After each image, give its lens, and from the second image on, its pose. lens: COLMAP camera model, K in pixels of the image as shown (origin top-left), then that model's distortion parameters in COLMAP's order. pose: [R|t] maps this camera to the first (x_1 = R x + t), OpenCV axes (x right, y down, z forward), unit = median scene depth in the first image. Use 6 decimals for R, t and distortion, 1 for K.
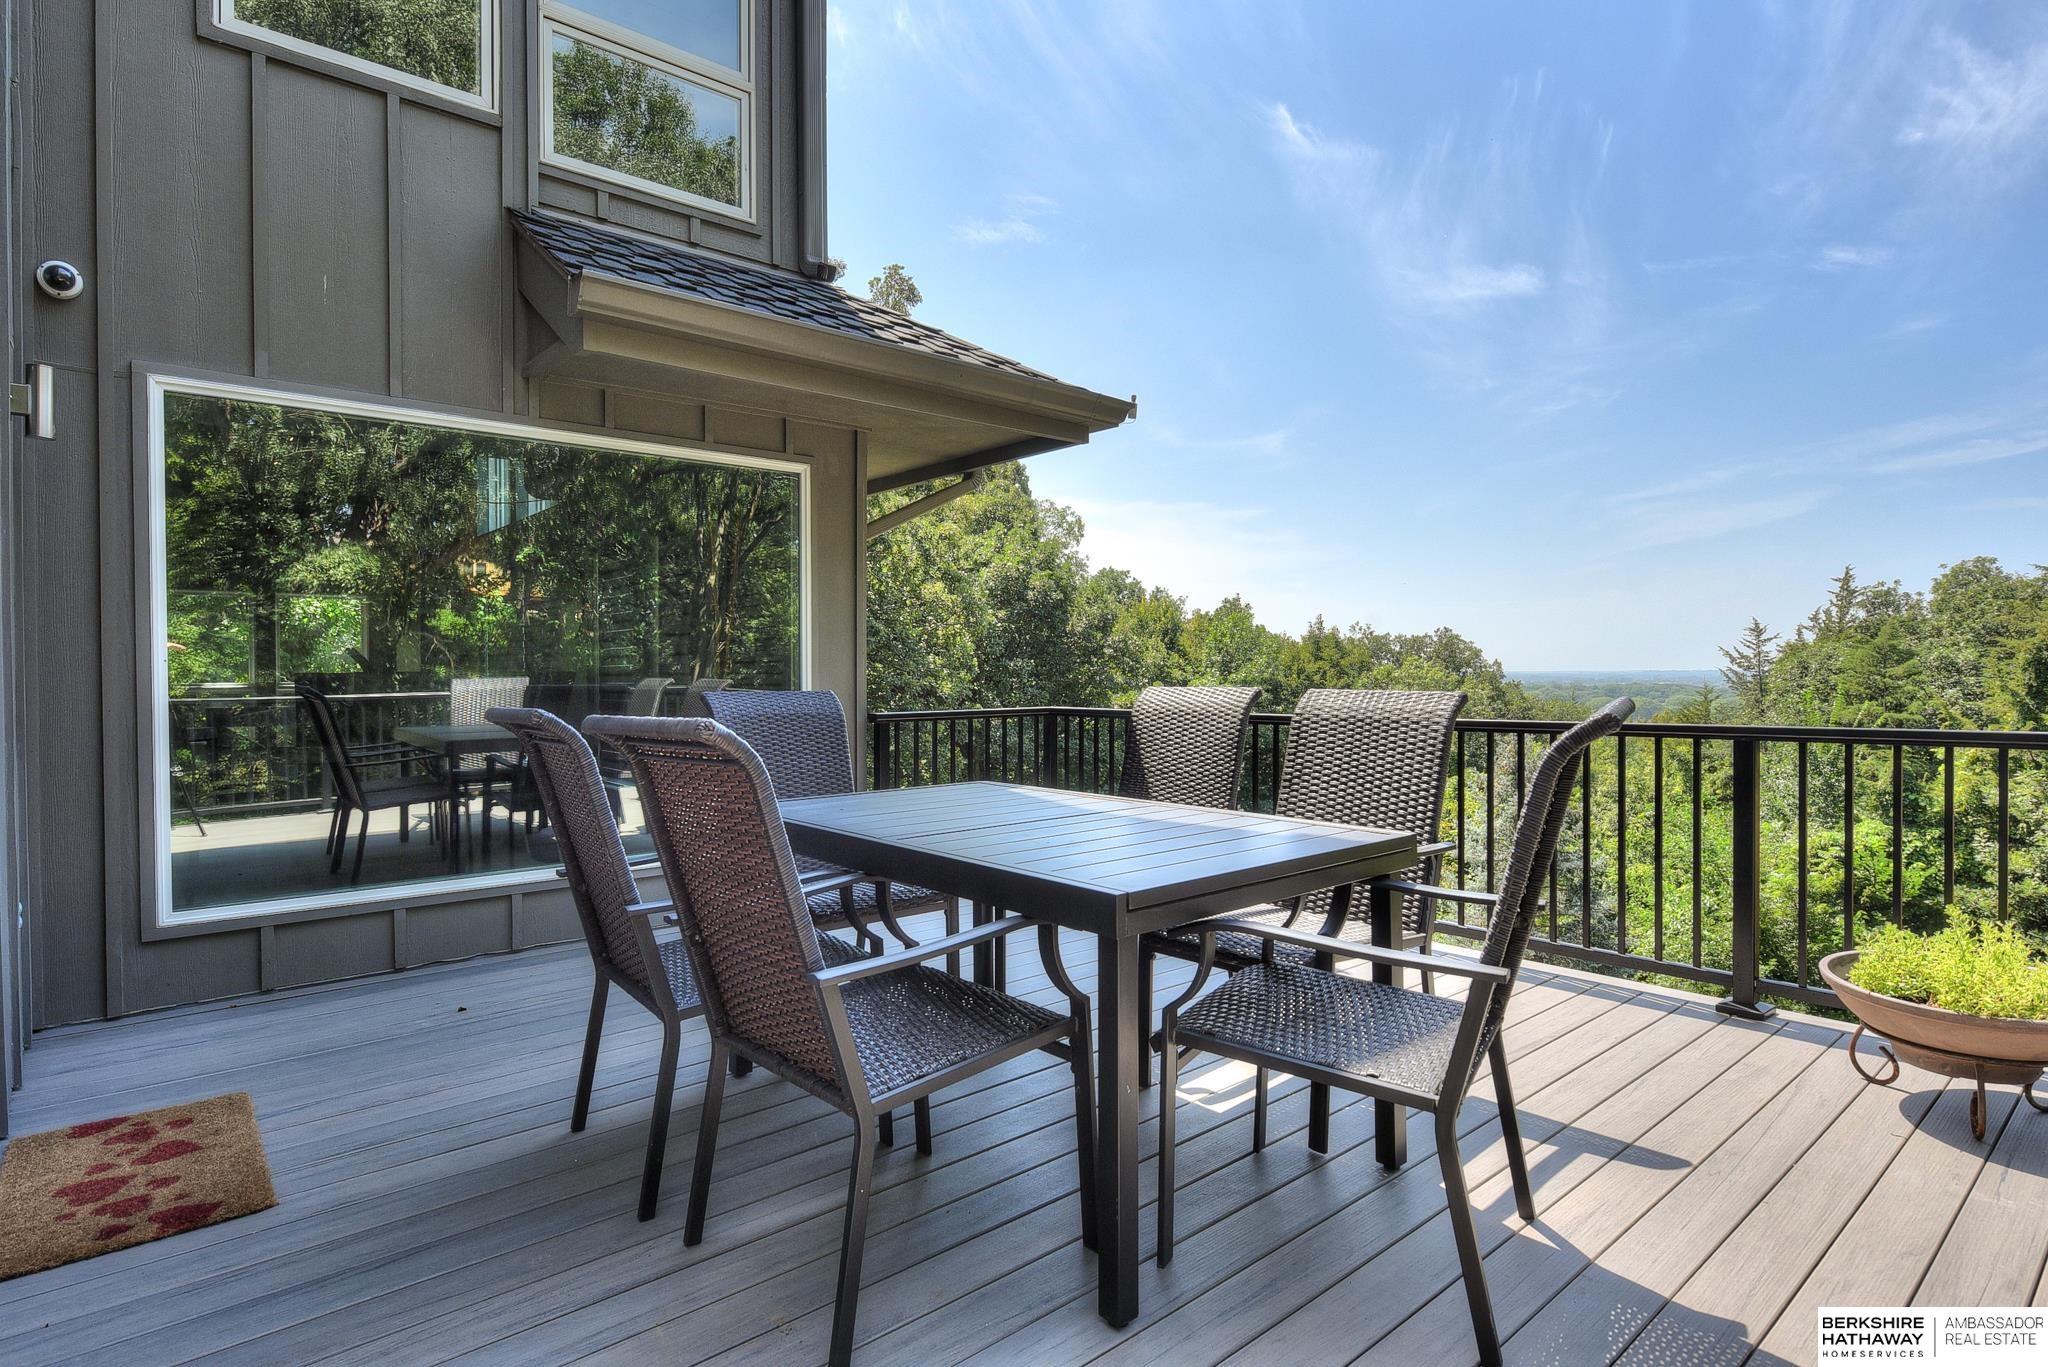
lens RADIAL K [[1056.7, 0, 1018.3], [0, 1056.7, 678.3], [0, 0, 1]] dist [0.001882, -0.001300]
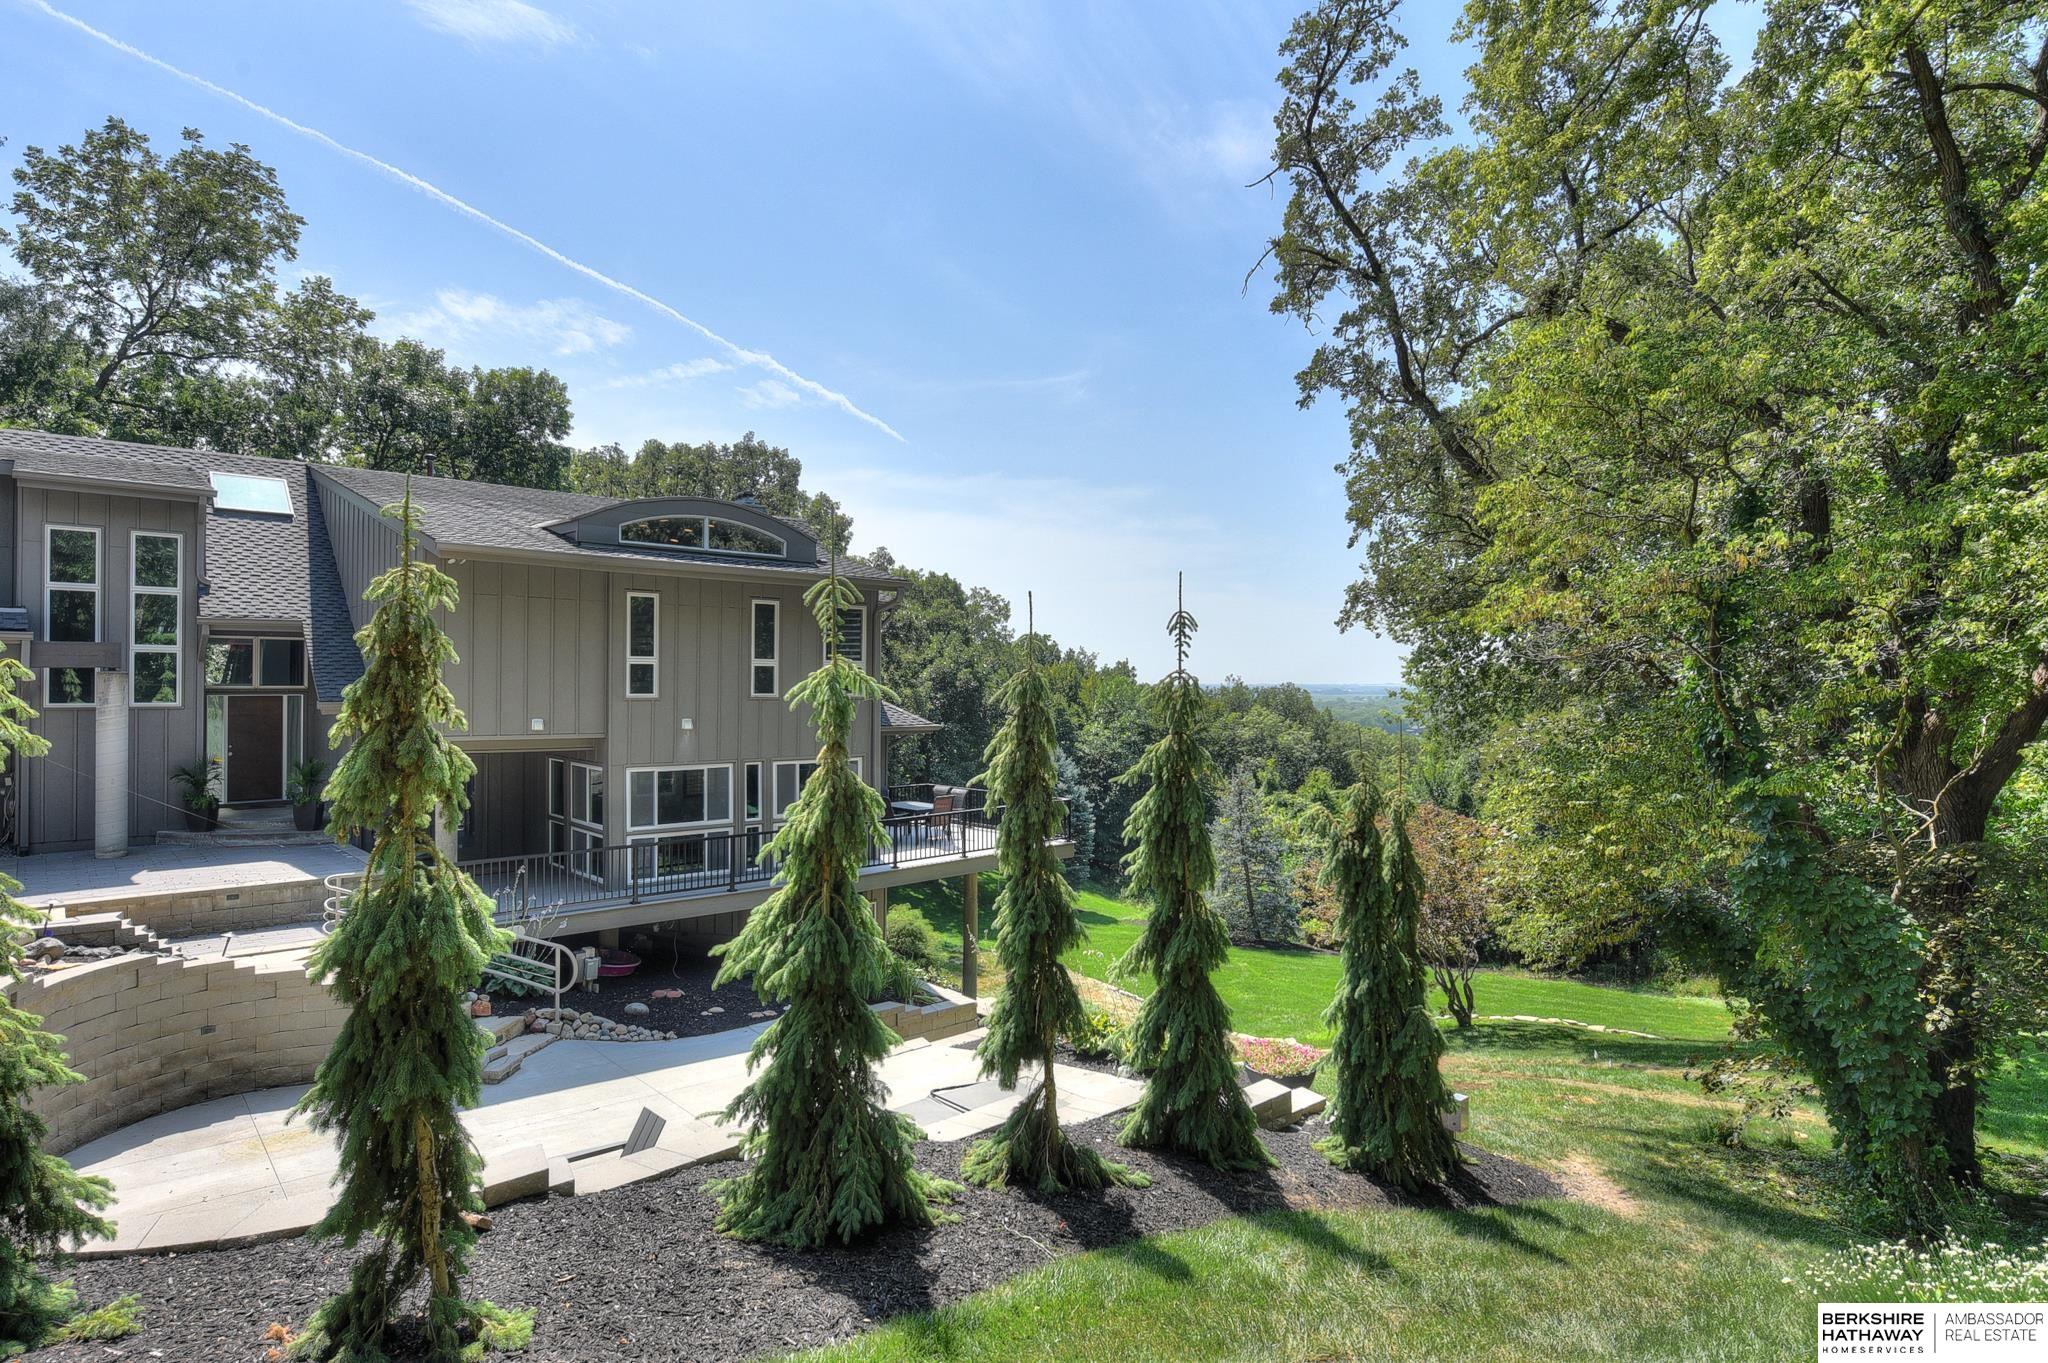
lens RADIAL K [[1114.1, 0, 1006.3], [0, 1114.1, 678.8], [0, 0, 1]] dist [0.003226, -0.003980]
pose [[0.999678, 0.006764, 0.024460, 0.023791], [-0.006541, 0.999936, -0.009188, -0.042310], [-0.024521, 0.009025, 0.999659, -0.418139]]
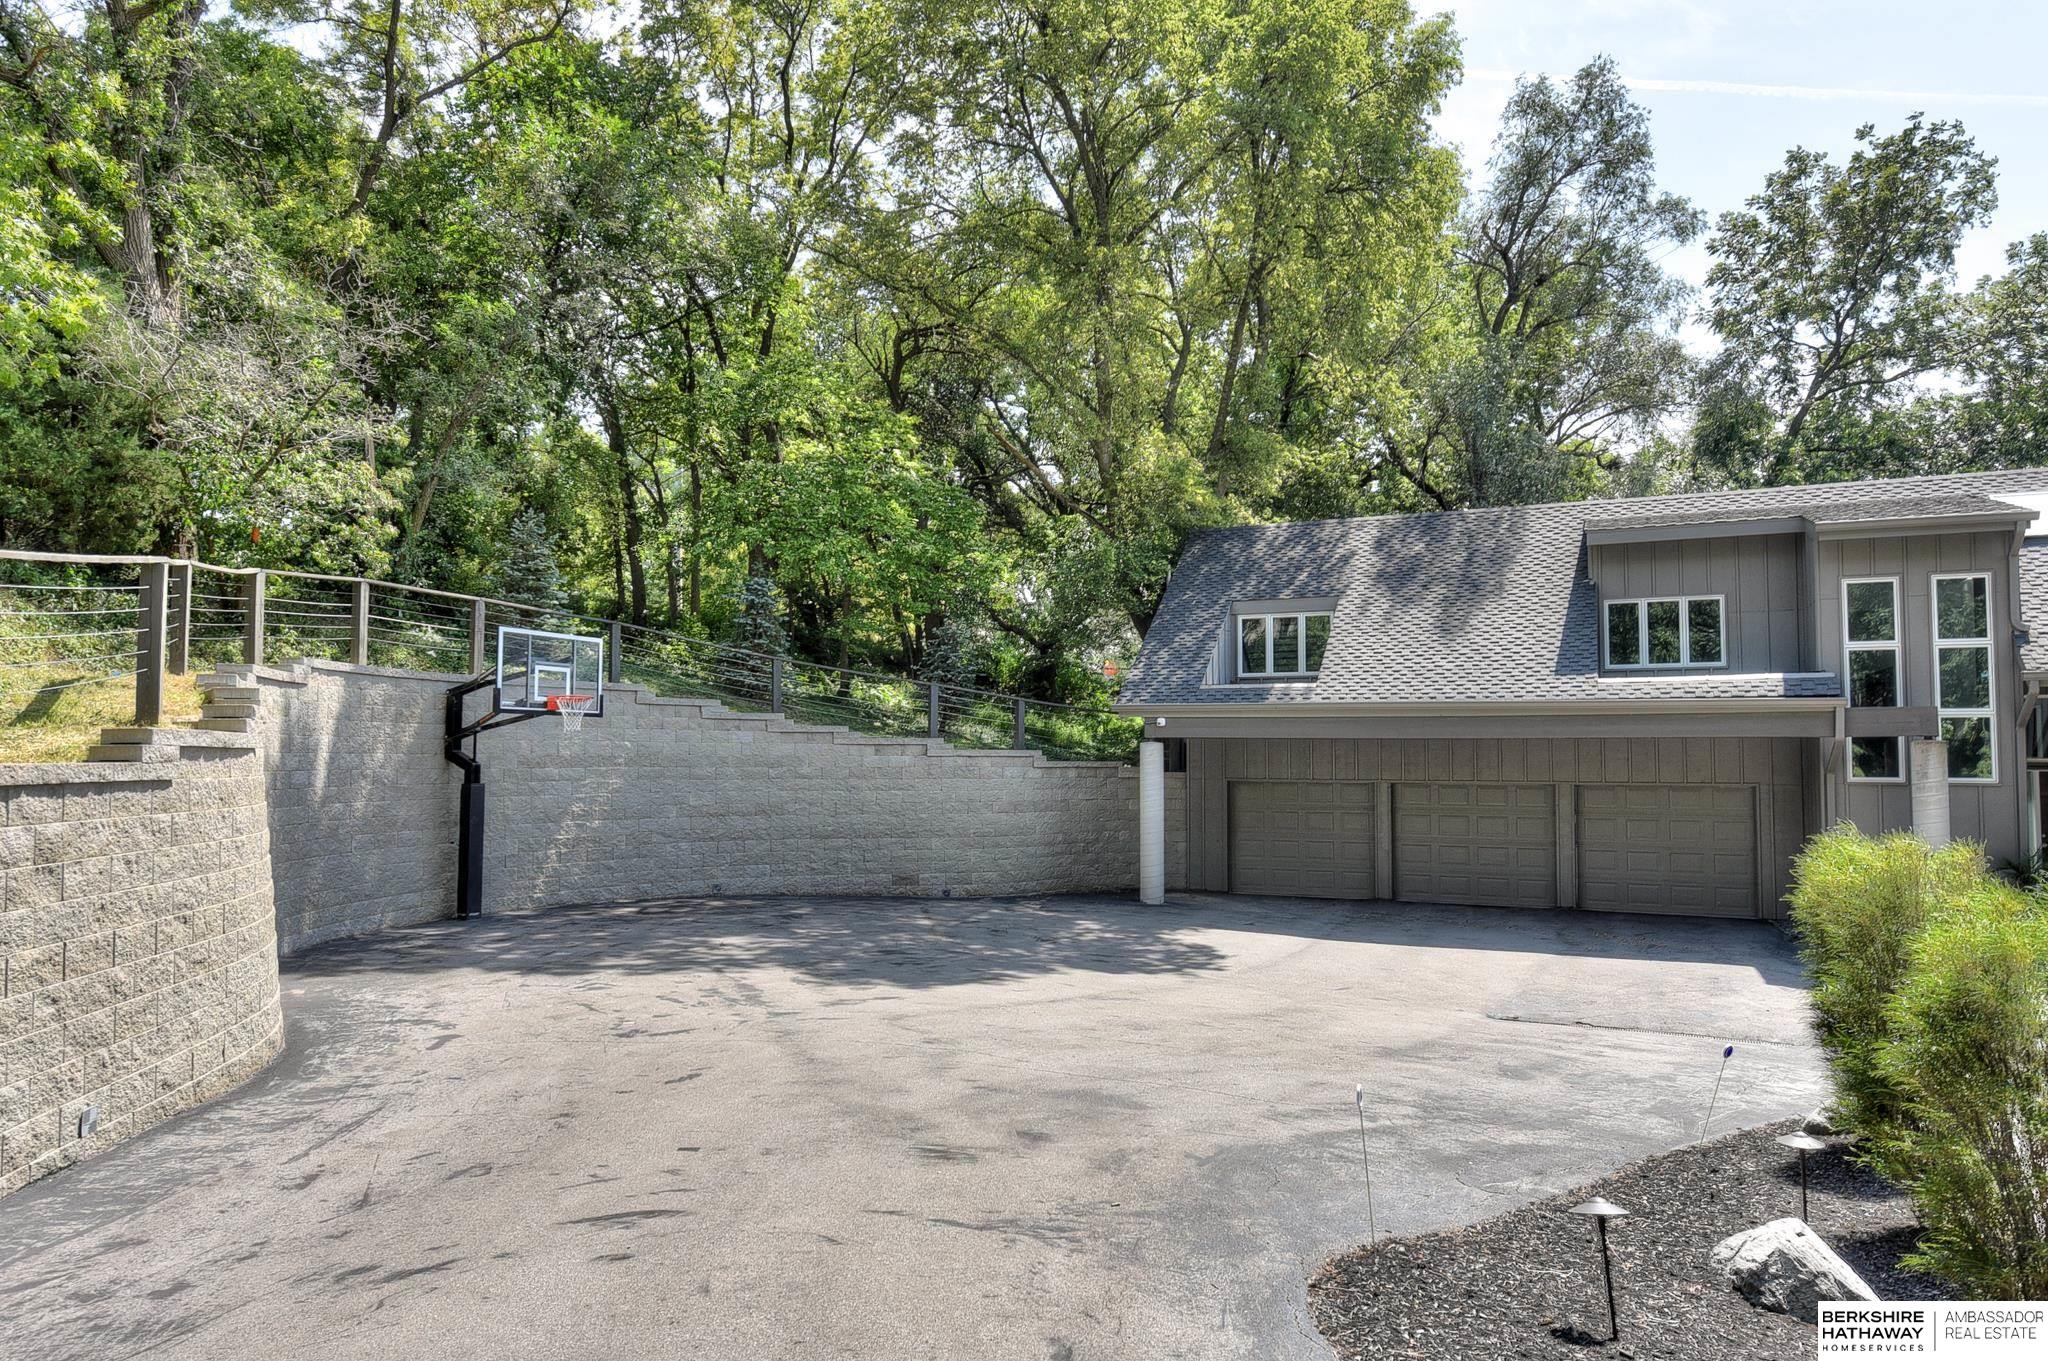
lens RADIAL K [[1307.8, 0, 1072.4], [0, 1307.8, 681.0], [0, 0, 1]] dist [0.005493, -0.000996]
pose [[0.455698, -0.043130, -0.889089, -0.038582], [-0.006056, 0.998652, -0.051548, -0.042482], [0.890114, 0.028874, 0.454823, -0.425364]]
